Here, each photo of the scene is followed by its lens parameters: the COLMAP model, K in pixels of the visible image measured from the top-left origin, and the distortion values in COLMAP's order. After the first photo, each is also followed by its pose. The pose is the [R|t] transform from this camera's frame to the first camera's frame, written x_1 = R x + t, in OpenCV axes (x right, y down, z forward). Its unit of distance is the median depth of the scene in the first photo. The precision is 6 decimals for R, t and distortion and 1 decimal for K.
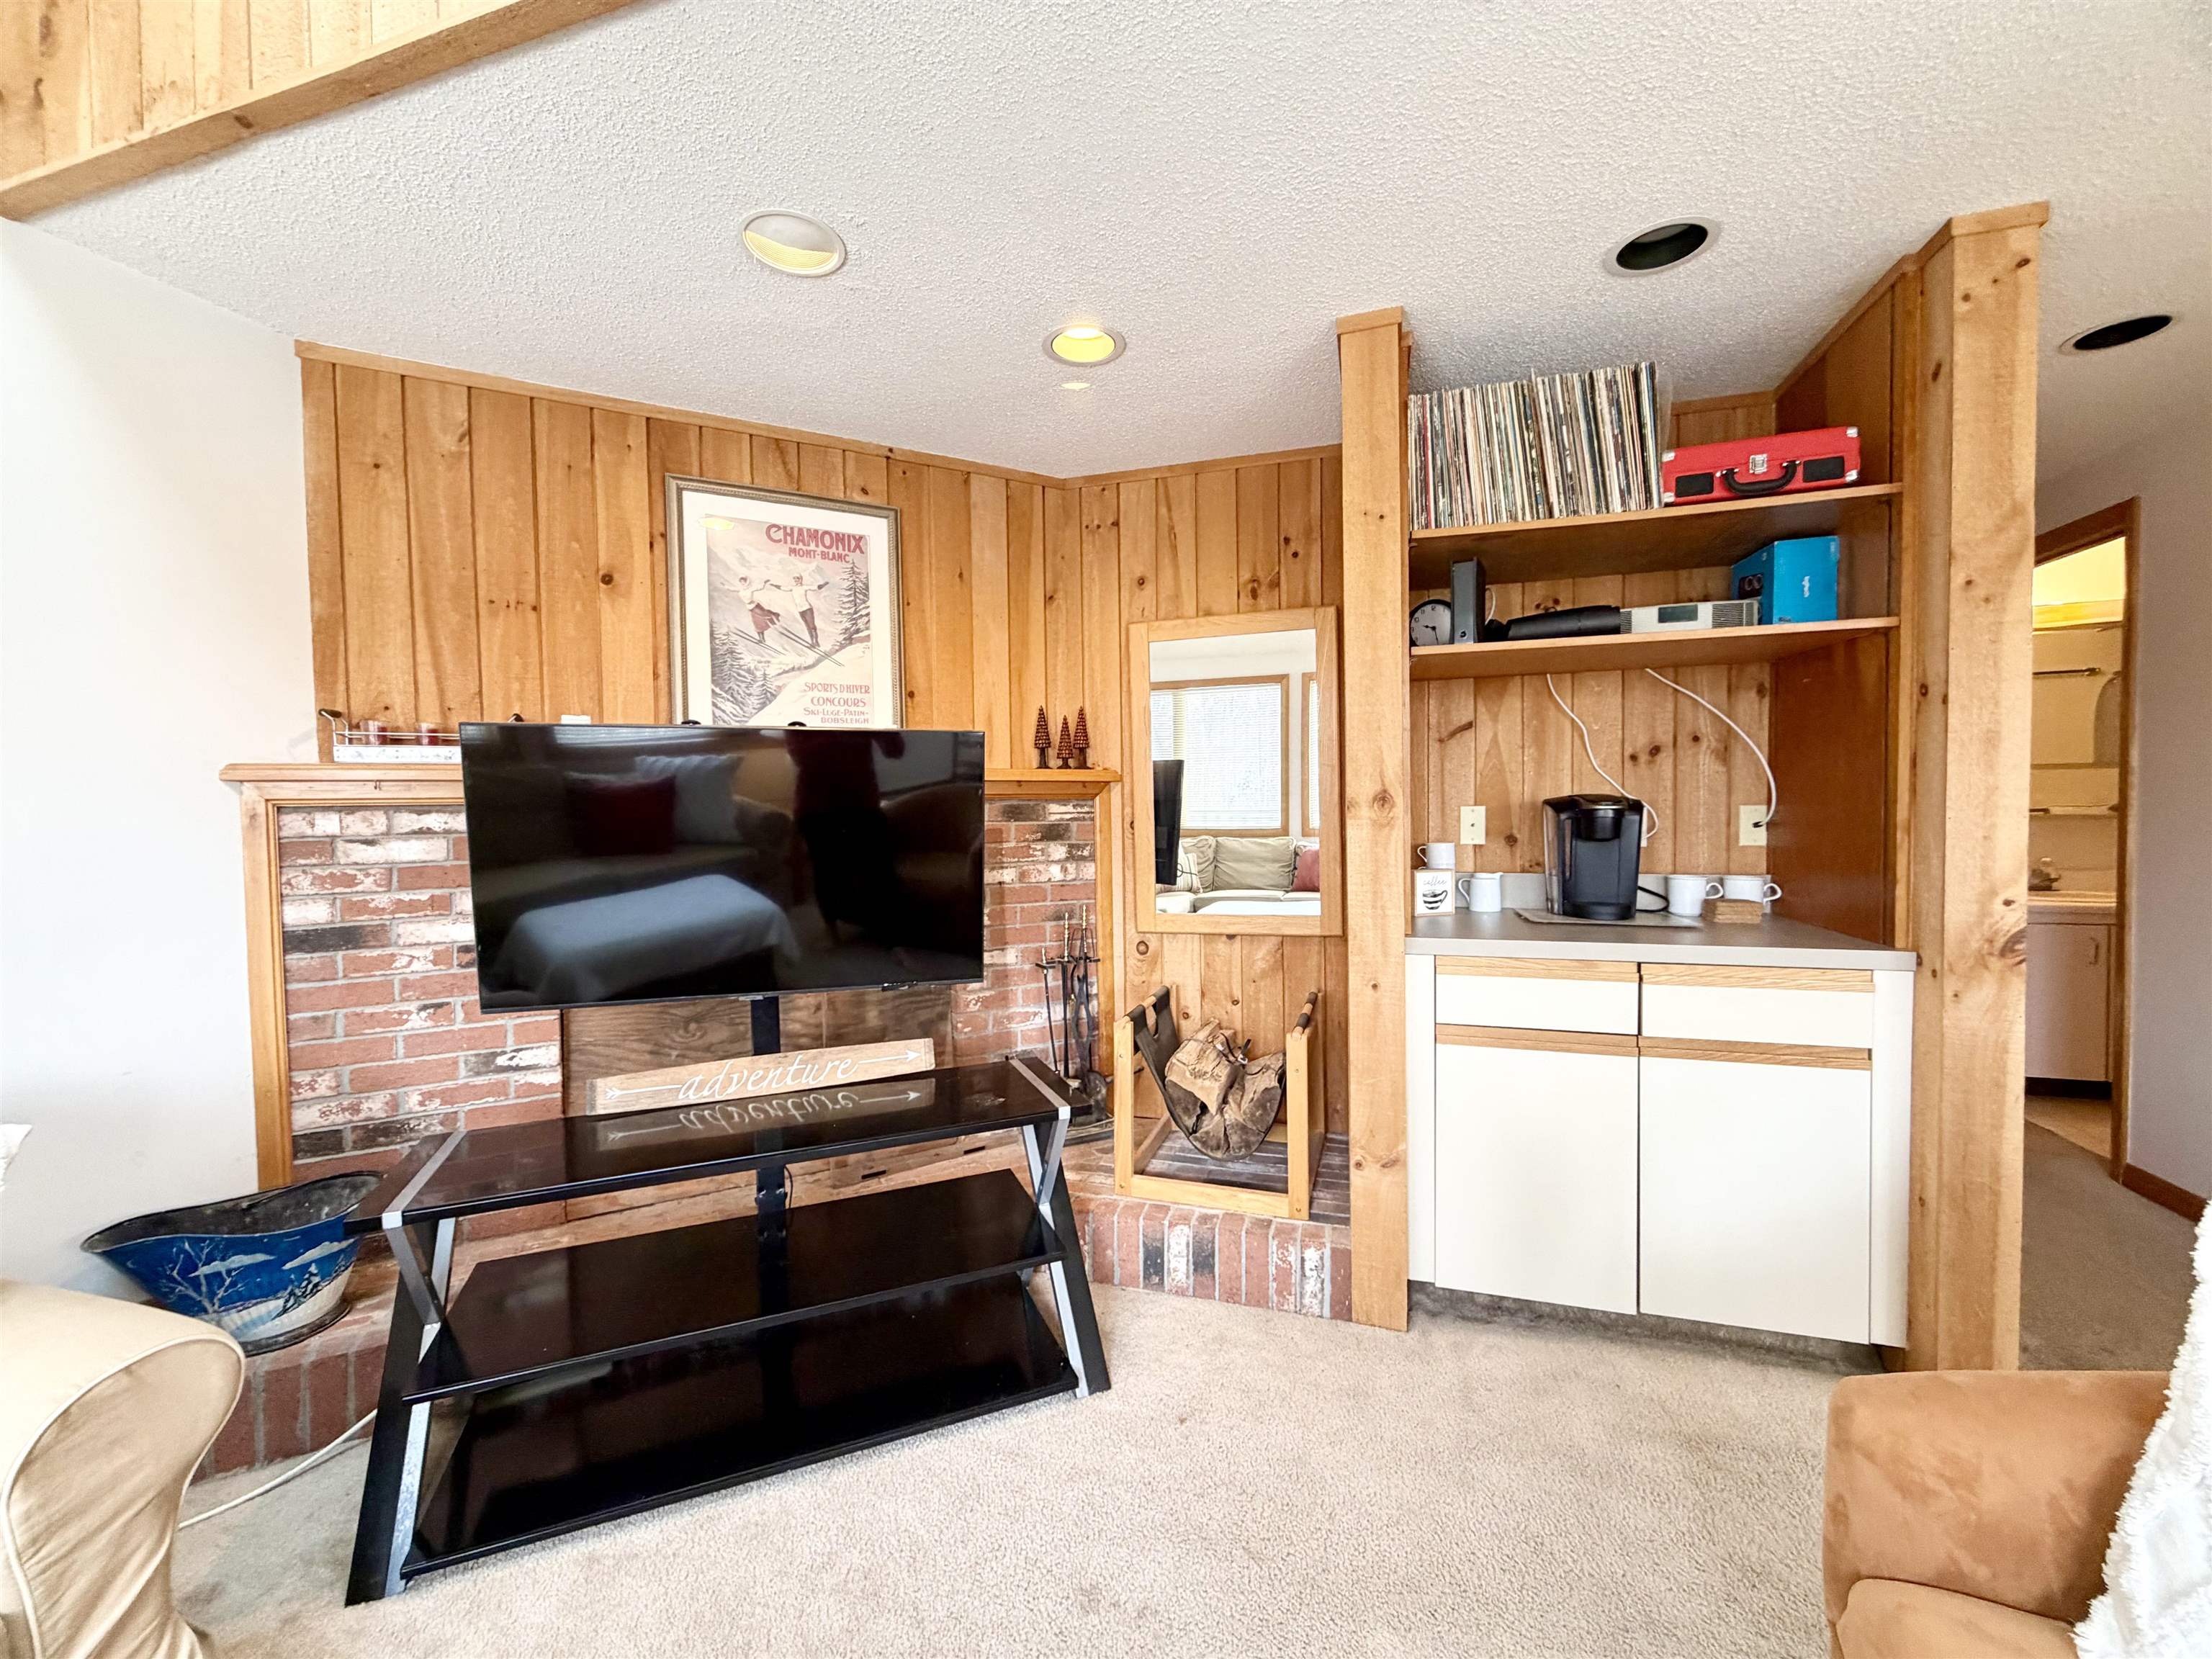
lens RADIAL K [[878.2, 0, 1099.1], [0, 878.2, 832.0], [0, 0, 1]] dist [-0.001058, 0.000275]
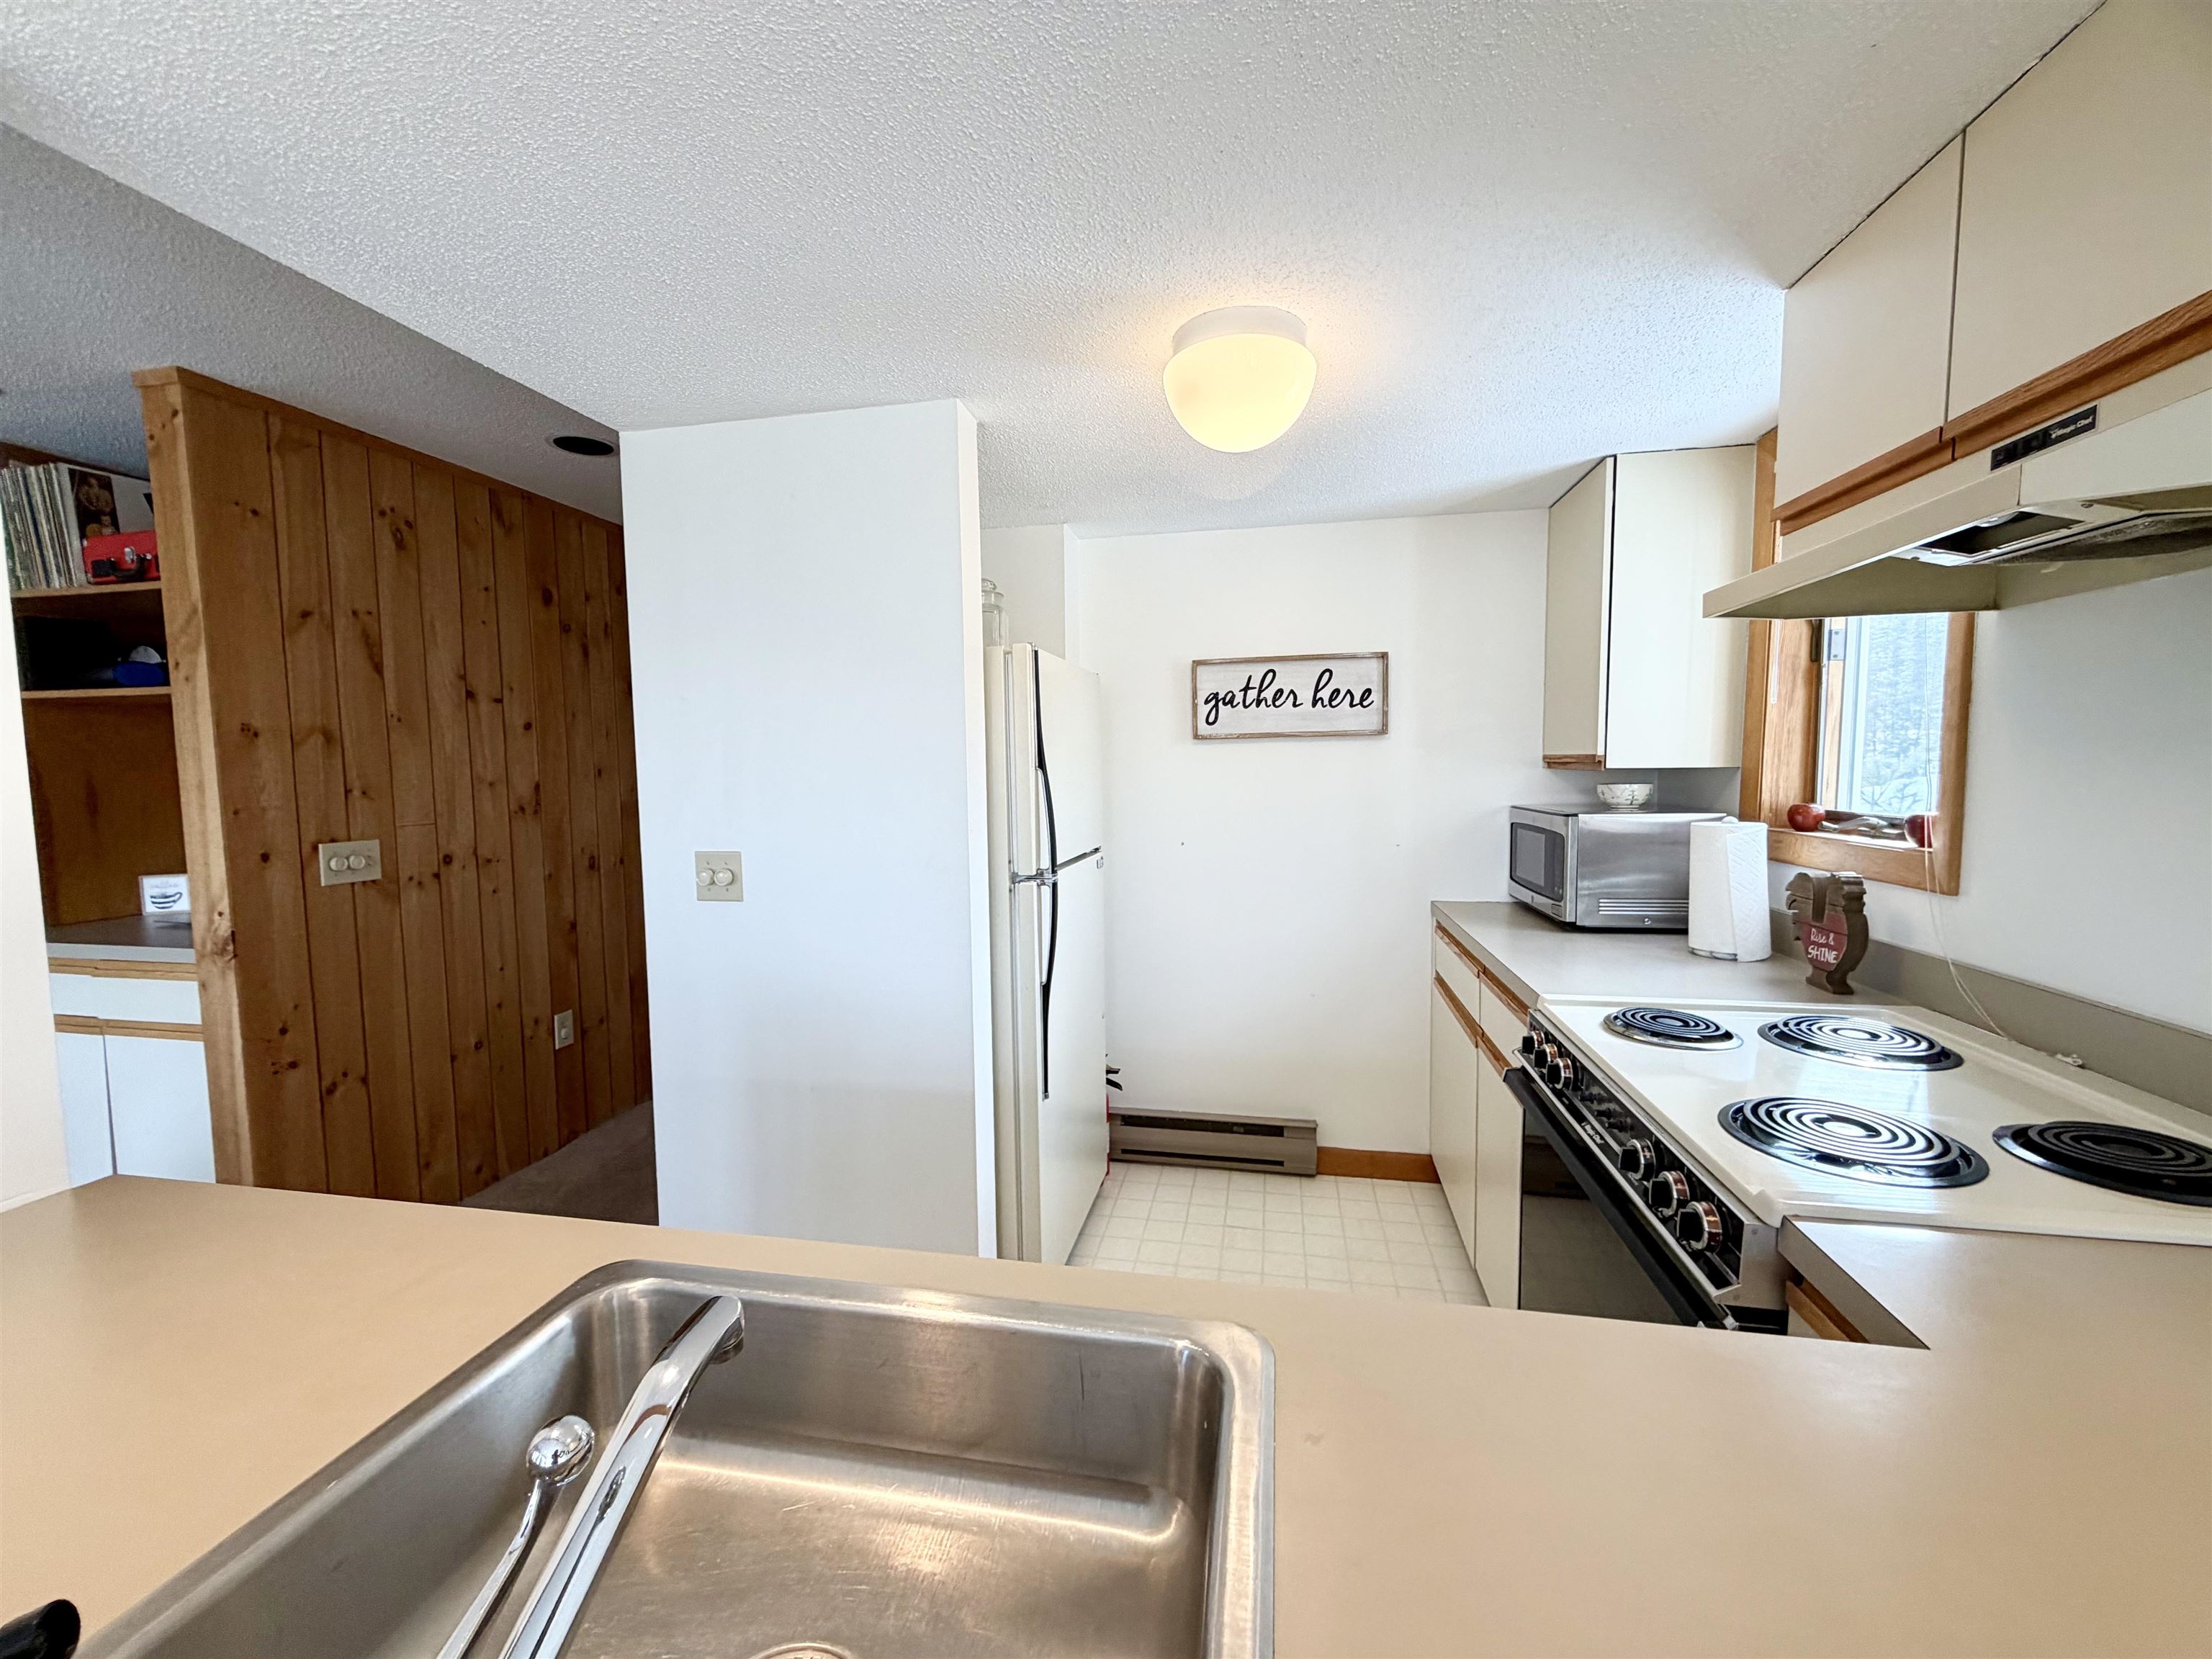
lens RADIAL K [[878.2, 0, 1101.9], [0, 878.2, 833.0], [0, 0, 1]] dist [-0.001058, 0.000275]
pose [[0.994674, -0.002834, 0.103033, 1.625588], [-0.002089, 0.998863, 0.047636, -0.076973], [-0.103050, -0.047598, 0.993537, -0.306983]]
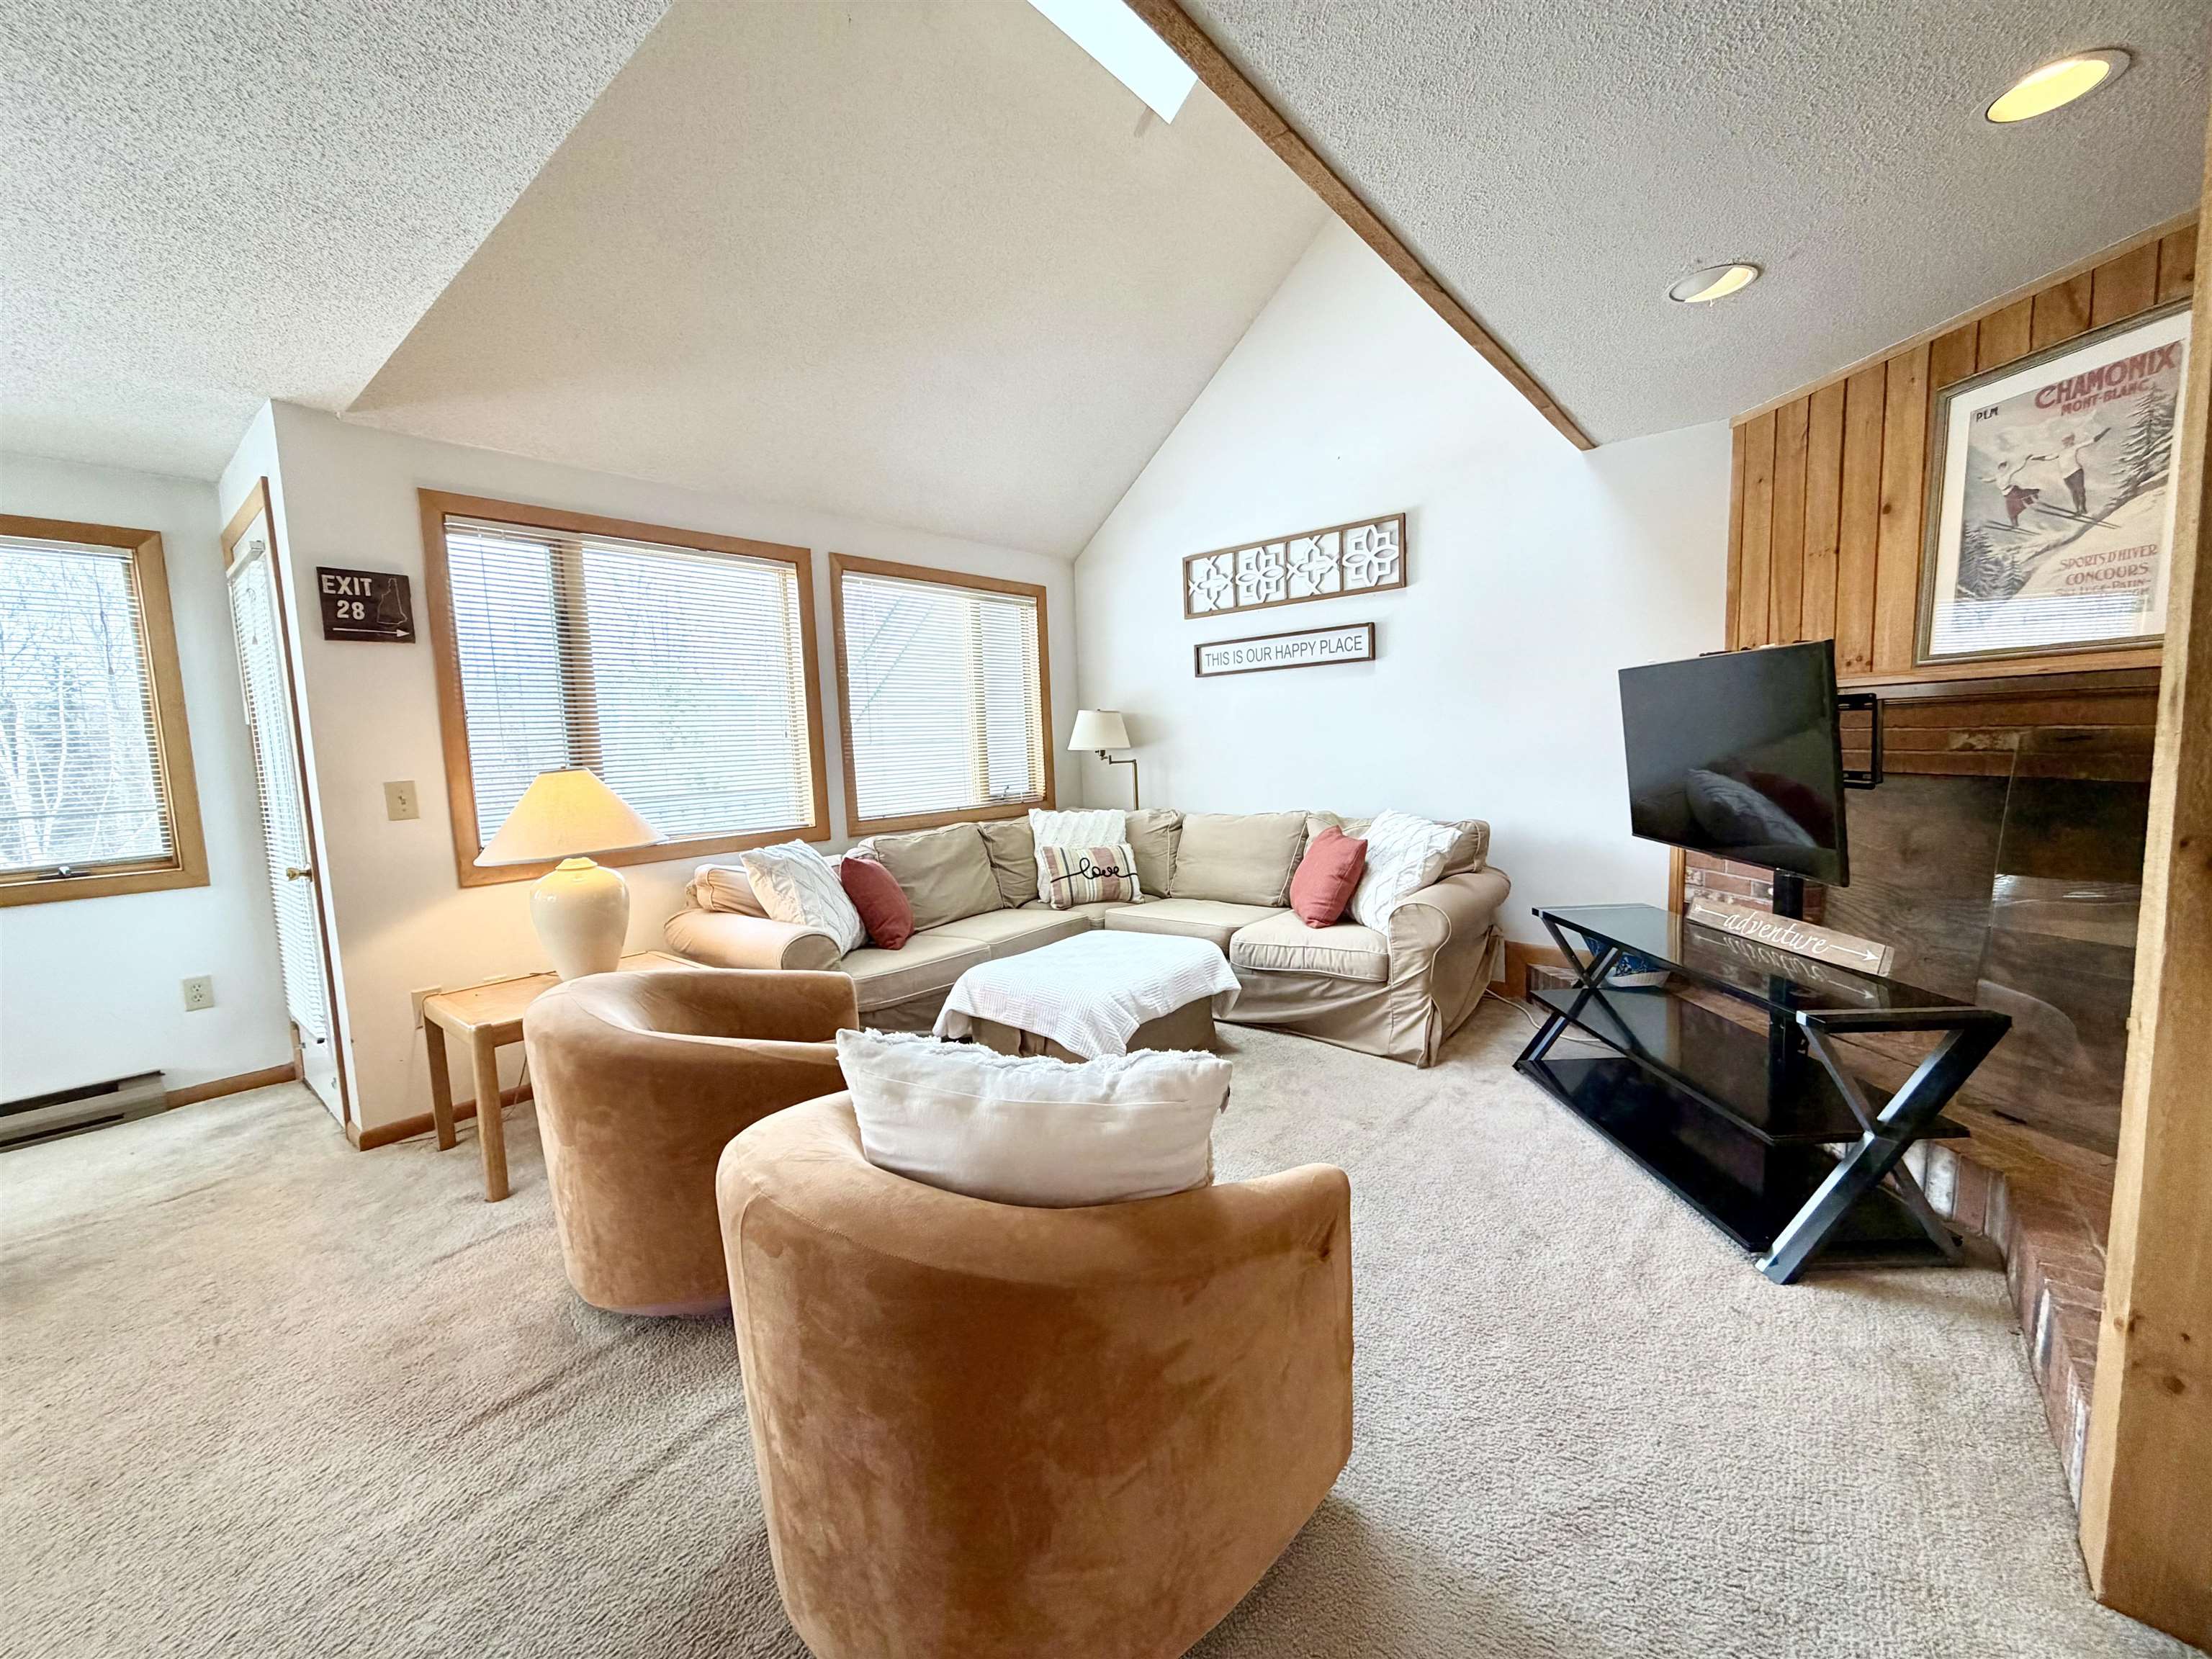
lens RADIAL K [[878.2, 0, 1099.4], [0, 878.2, 830.6], [0, 0, 1]] dist [-0.001058, 0.000275]
pose [[-0.386443, 0.123897, -0.913953, 0.978161], [0.011463, 0.991505, 0.129564, -0.031096], [0.922242, 0.039593, -0.384581, 0.520712]]
